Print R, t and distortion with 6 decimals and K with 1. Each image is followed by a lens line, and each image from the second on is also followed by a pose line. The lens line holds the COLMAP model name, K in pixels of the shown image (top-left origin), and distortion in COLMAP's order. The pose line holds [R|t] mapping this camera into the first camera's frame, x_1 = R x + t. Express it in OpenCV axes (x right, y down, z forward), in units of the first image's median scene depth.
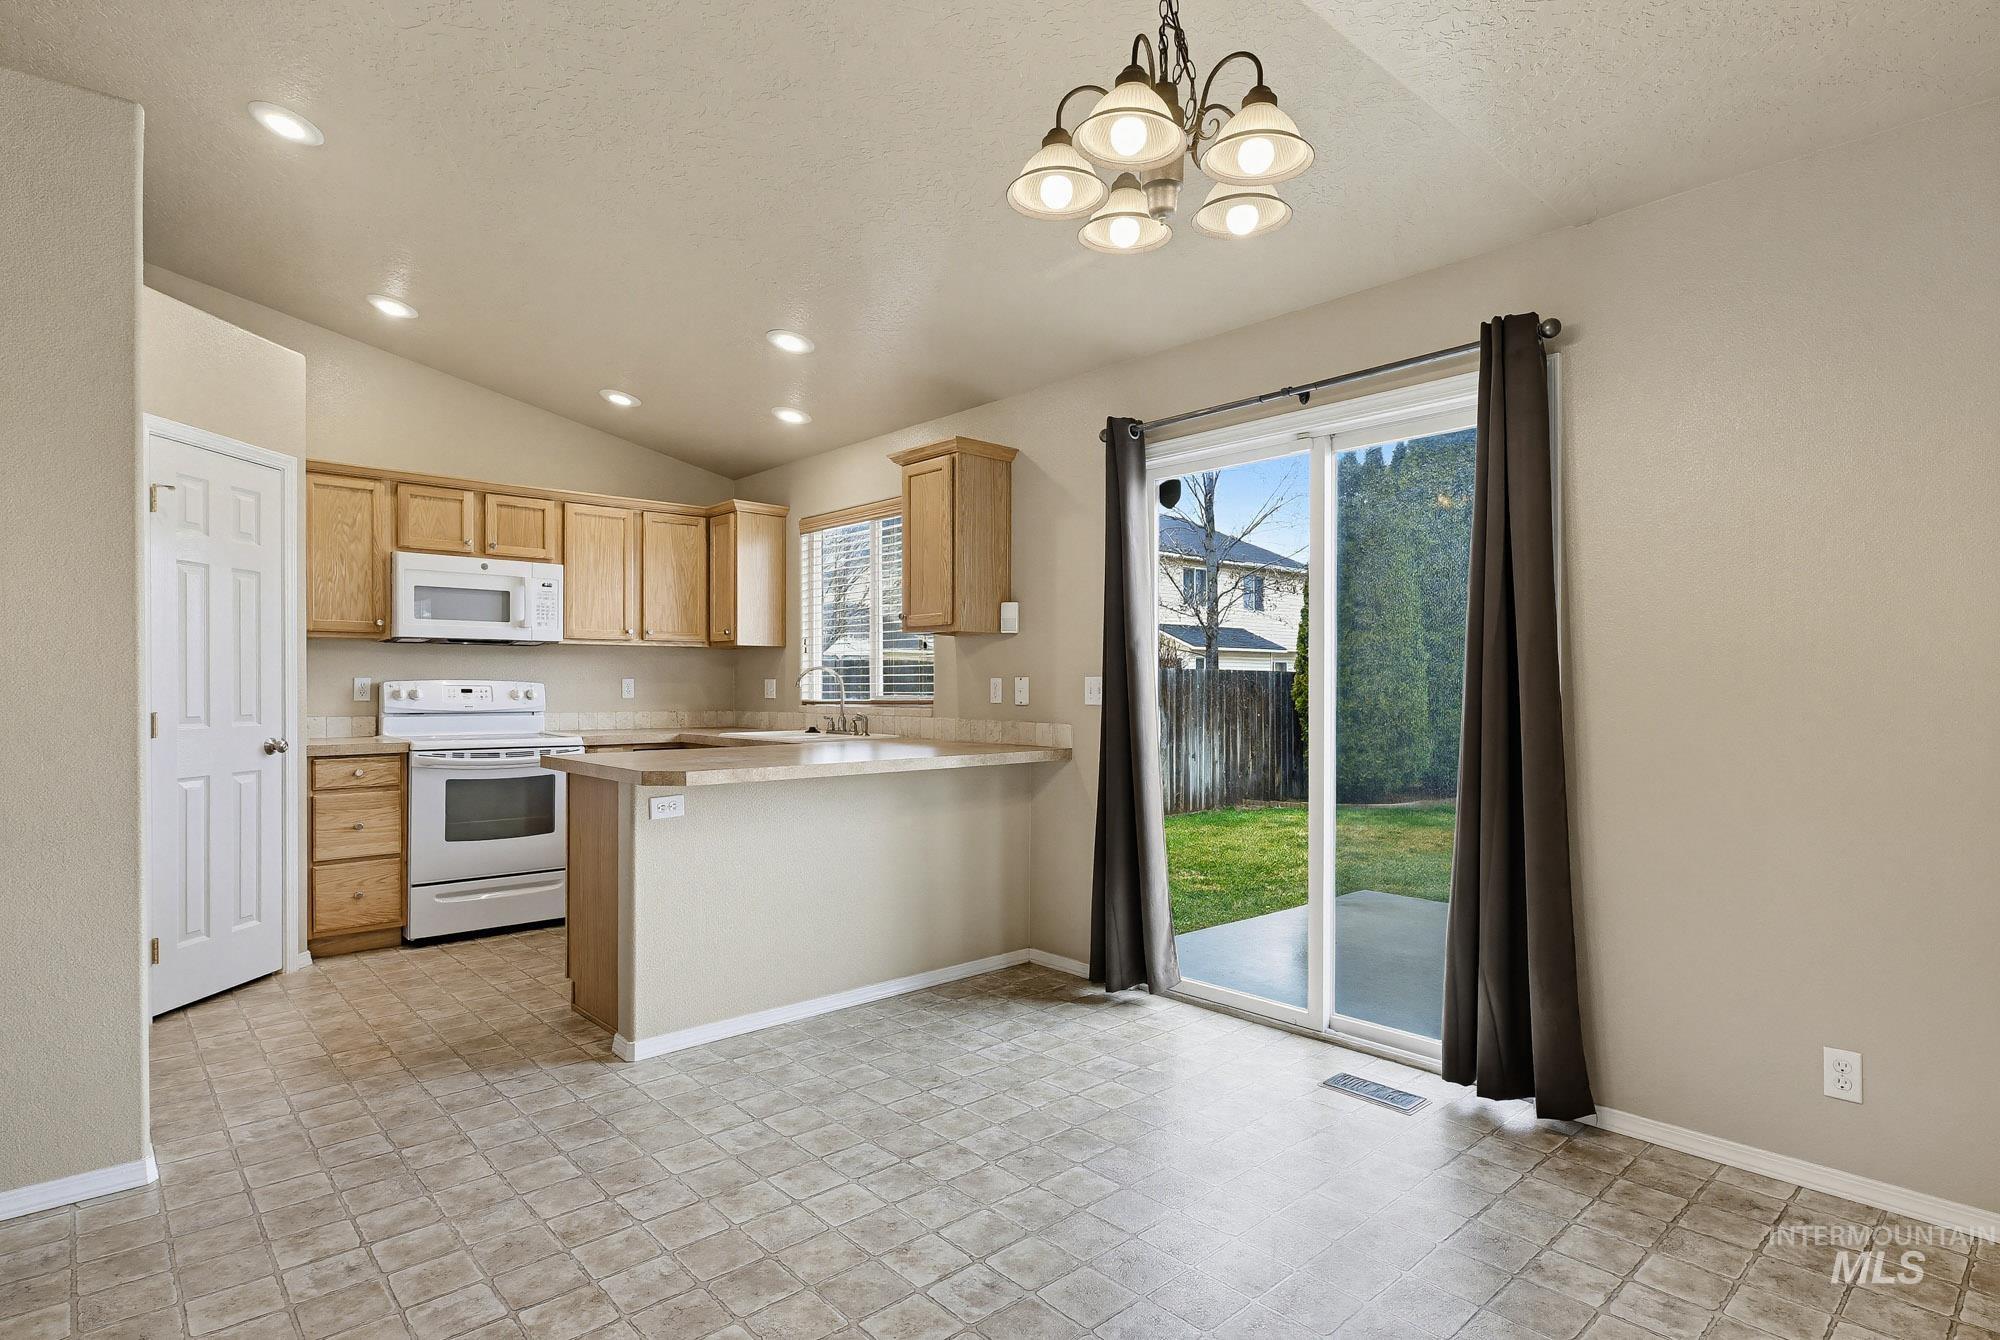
lens RADIAL K [[1004.6, 0, 1002.4], [0, 1004.6, 685.9], [0, 0, 1]] dist [0.000744, 0.001868]
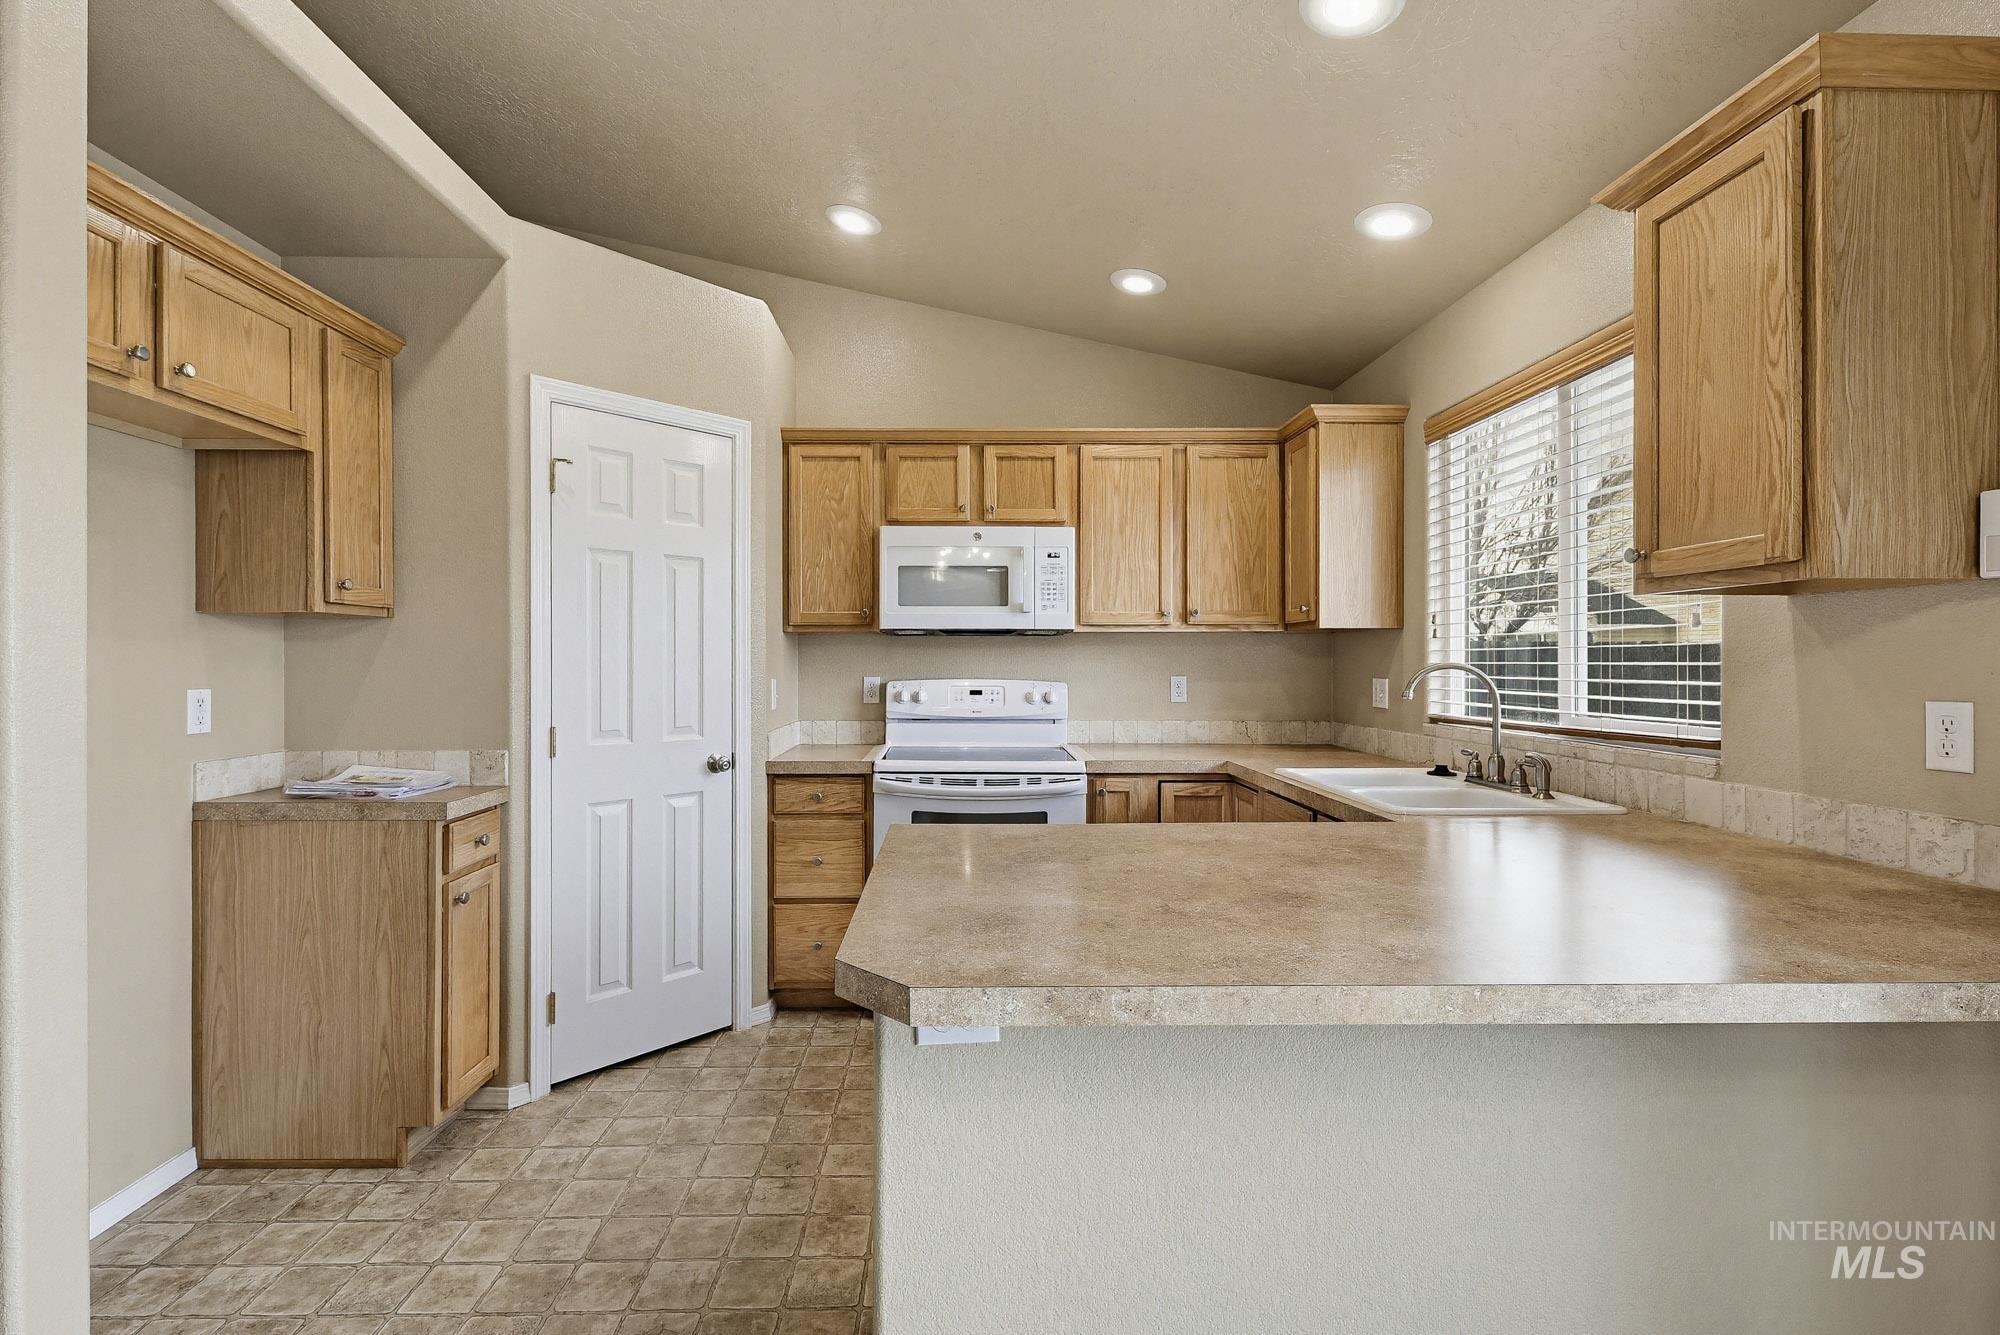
lens RADIAL K [[906.4, 0, 971.4], [0, 906.4, 663.0], [0, 0, 1]] dist [0.008906, -0.001518]
pose [[0.748168, 0.000890, -0.663509, -0.051207], [-0.001041, 0.999999, 0.000168, -0.021725], [0.663508, 0.000565, 0.748169, 0.501460]]
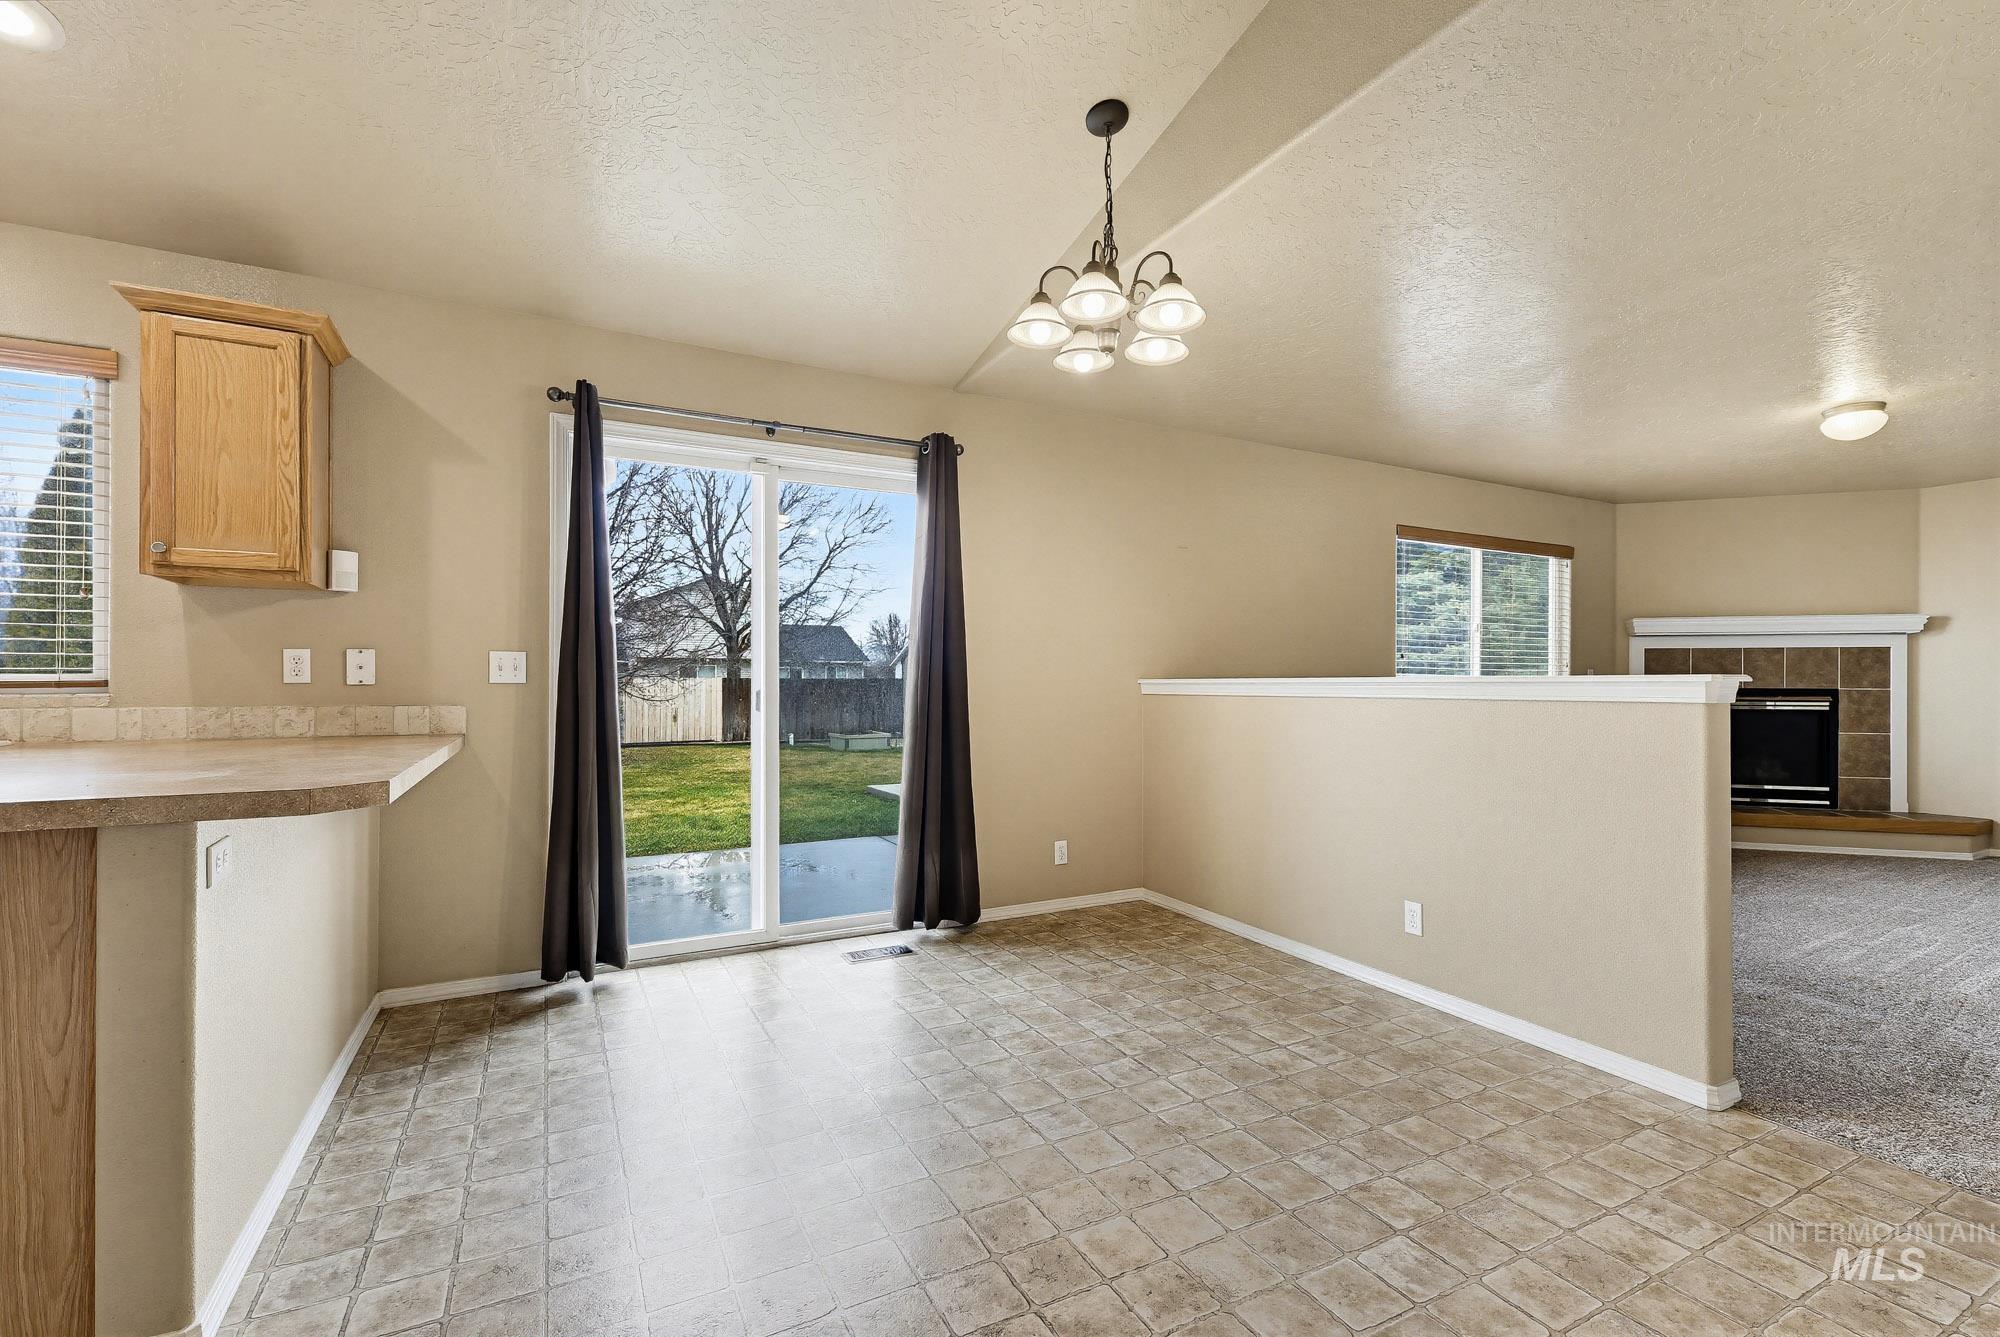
lens RADIAL K [[860.4, 0, 995.6], [0, 860.4, 683.3], [0, 0, 1]] dist [0.002579, -0.002010]
pose [[0.261517, 0.001920, 0.965197, -0.470068], [0.001782, 0.999995, -0.002472, 0.018860], [-0.965197, 0.002366, 0.261512, 0.332348]]
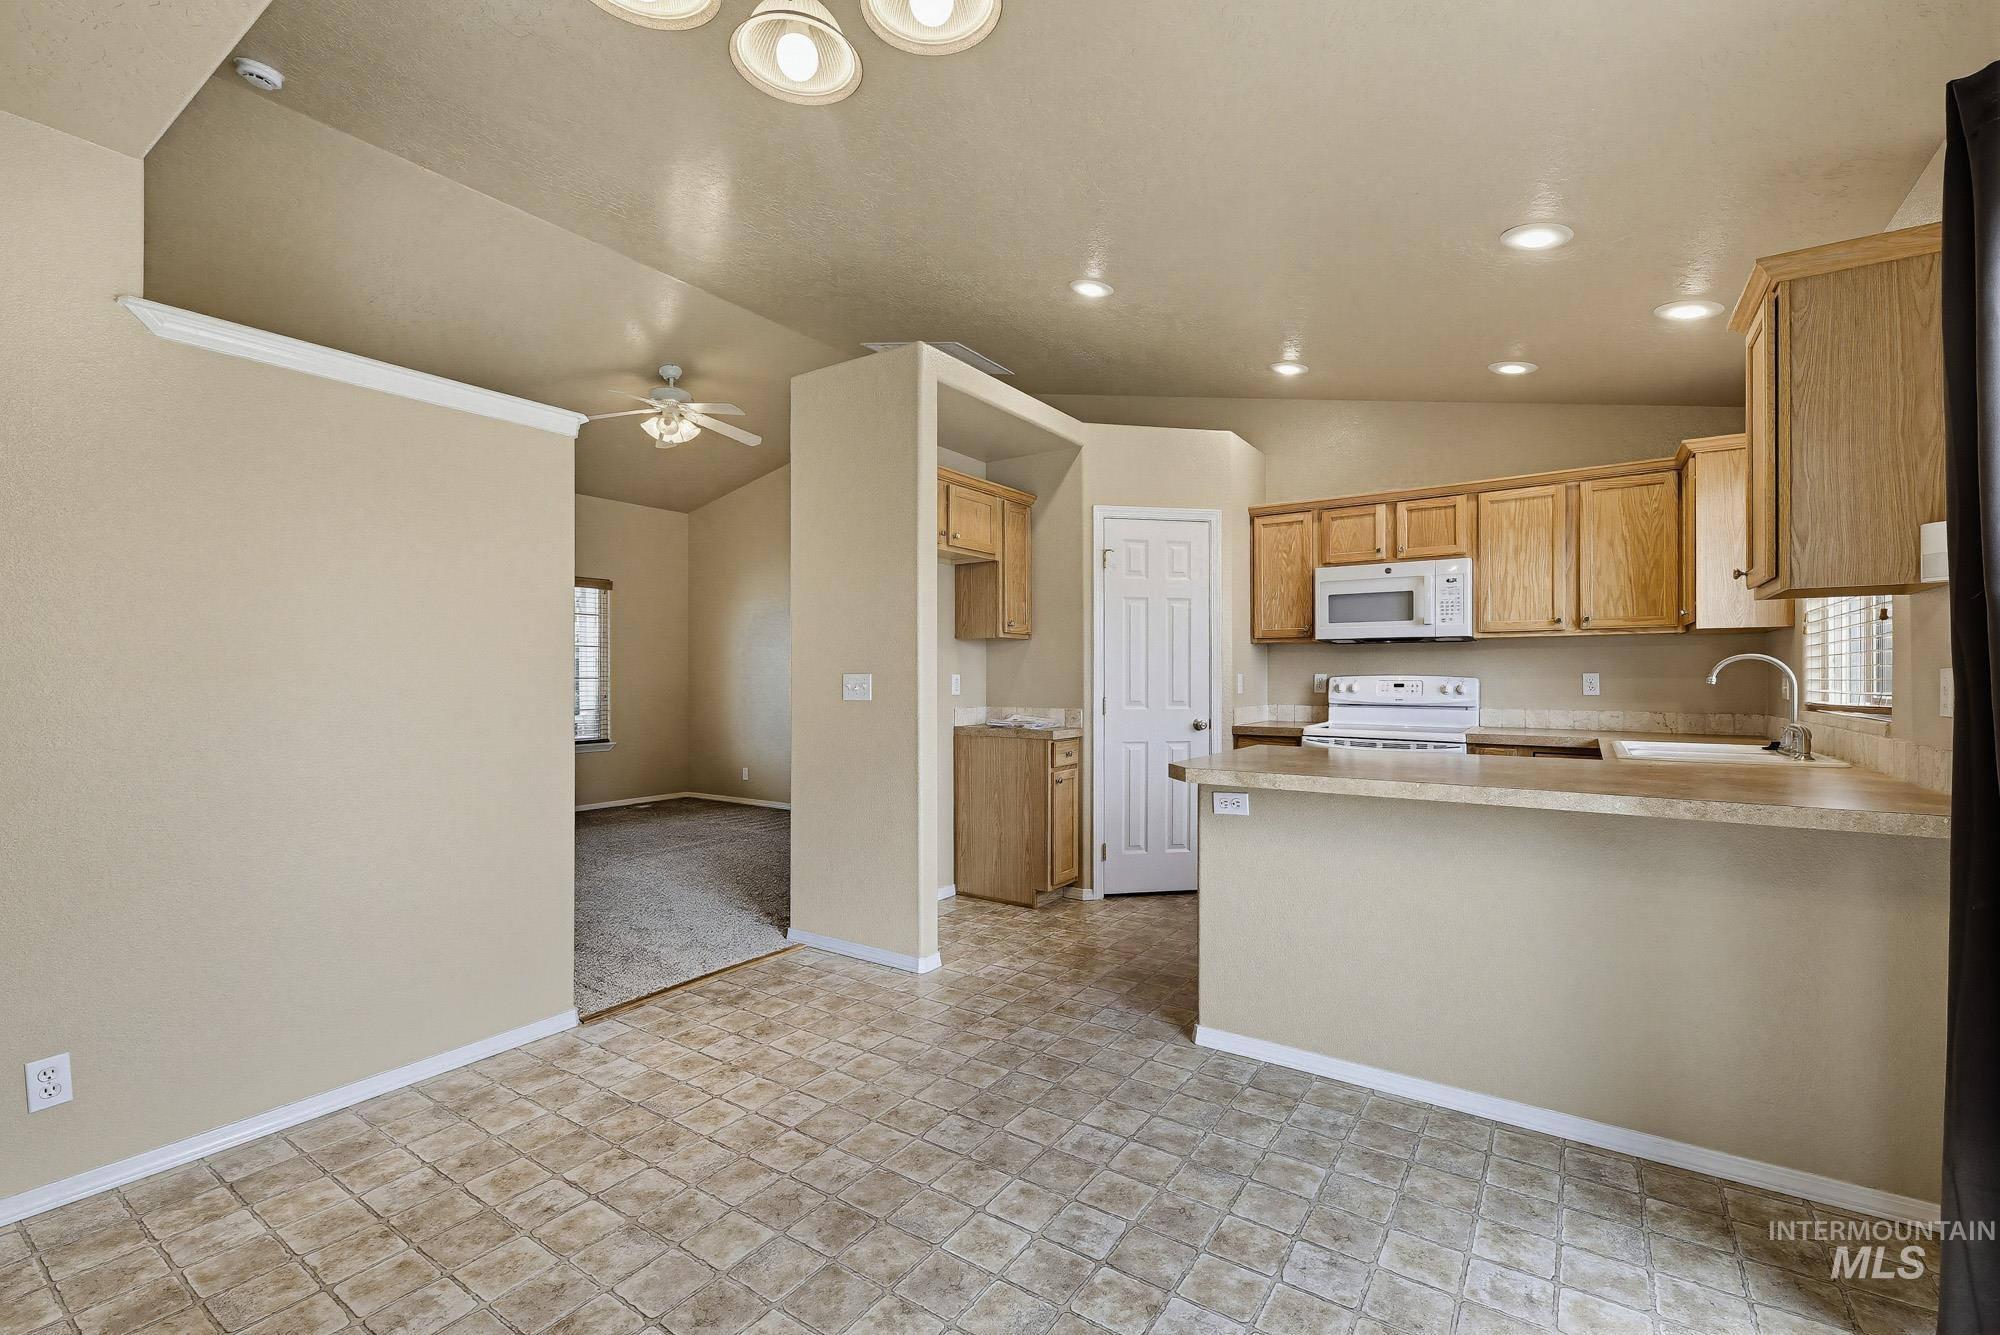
lens RADIAL K [[859.7, 0, 1008.5], [0, 859.7, 676.7], [0, 0, 1]] dist [0.020430, -0.000784]
pose [[0.244496, -0.001428, -0.969649, 0.308192], [-0.001529, 0.999997, -0.001858, -0.002483], [0.969649, 0.001936, 0.244493, 0.404892]]
